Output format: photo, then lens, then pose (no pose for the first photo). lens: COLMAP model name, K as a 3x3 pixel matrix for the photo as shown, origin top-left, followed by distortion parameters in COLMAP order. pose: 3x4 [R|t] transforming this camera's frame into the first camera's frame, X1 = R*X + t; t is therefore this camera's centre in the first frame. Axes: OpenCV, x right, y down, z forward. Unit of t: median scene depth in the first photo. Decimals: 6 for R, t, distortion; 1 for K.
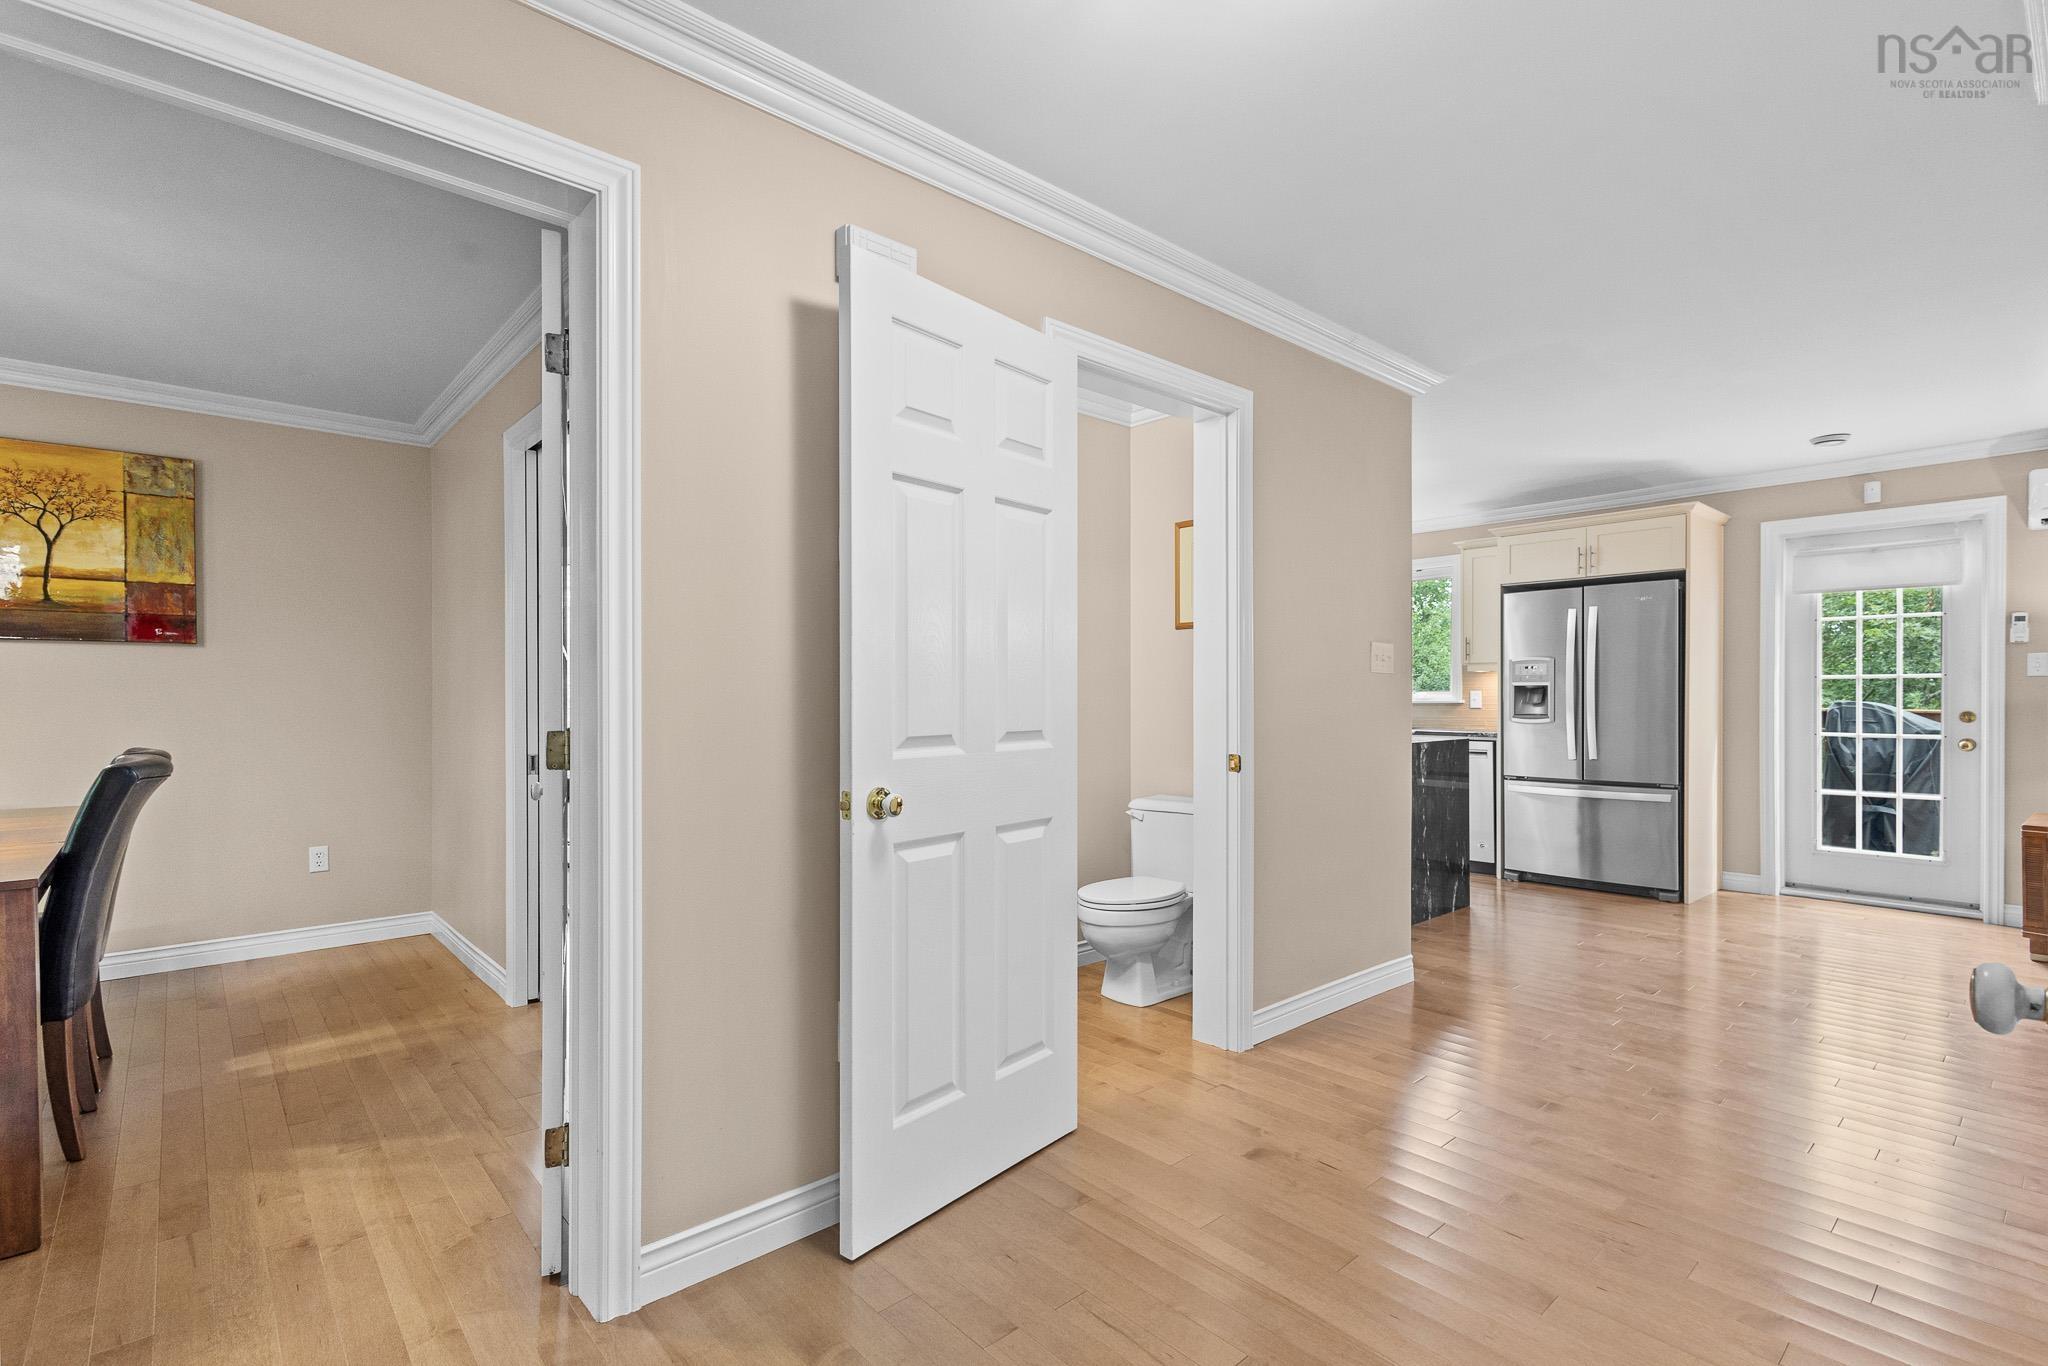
lens RADIAL K [[945.9, 0, 1014.4], [0, 945.9, 697.4], [0, 0, 1]] dist [0.014343, -0.005750]
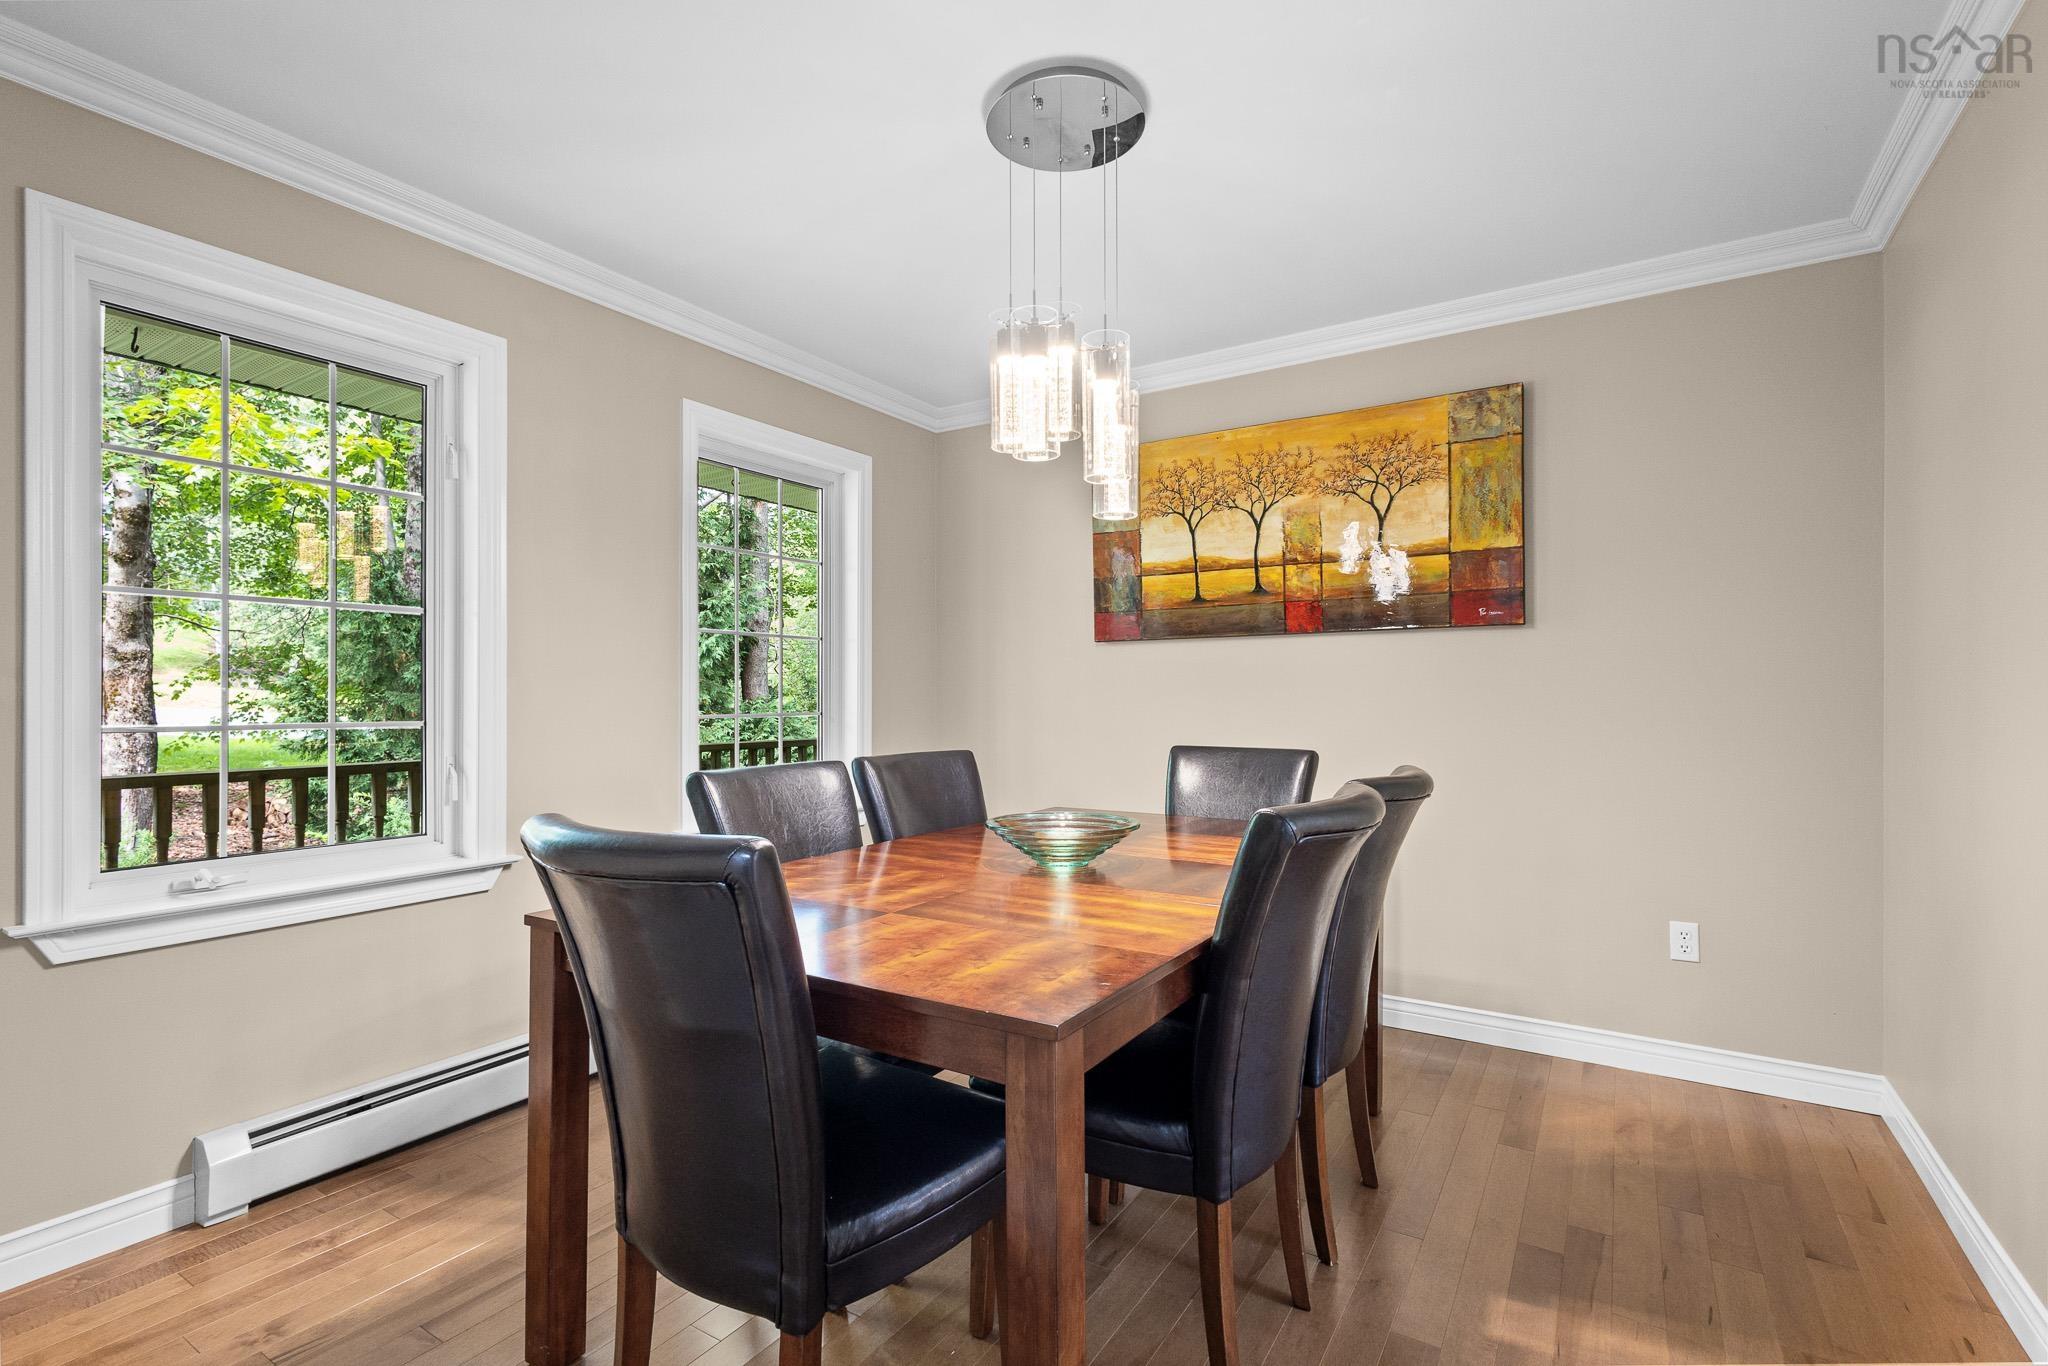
lens RADIAL K [[945.9, 0, 1013.1], [0, 945.9, 693.7], [0, 0, 1]] dist [0.014343, -0.005750]
pose [[0.277901, 0.001094, -0.960609, -0.254256], [-0.001279, 0.999999, 0.000769, -0.000939], [0.960609, 0.001015, 0.277903, 0.413744]]
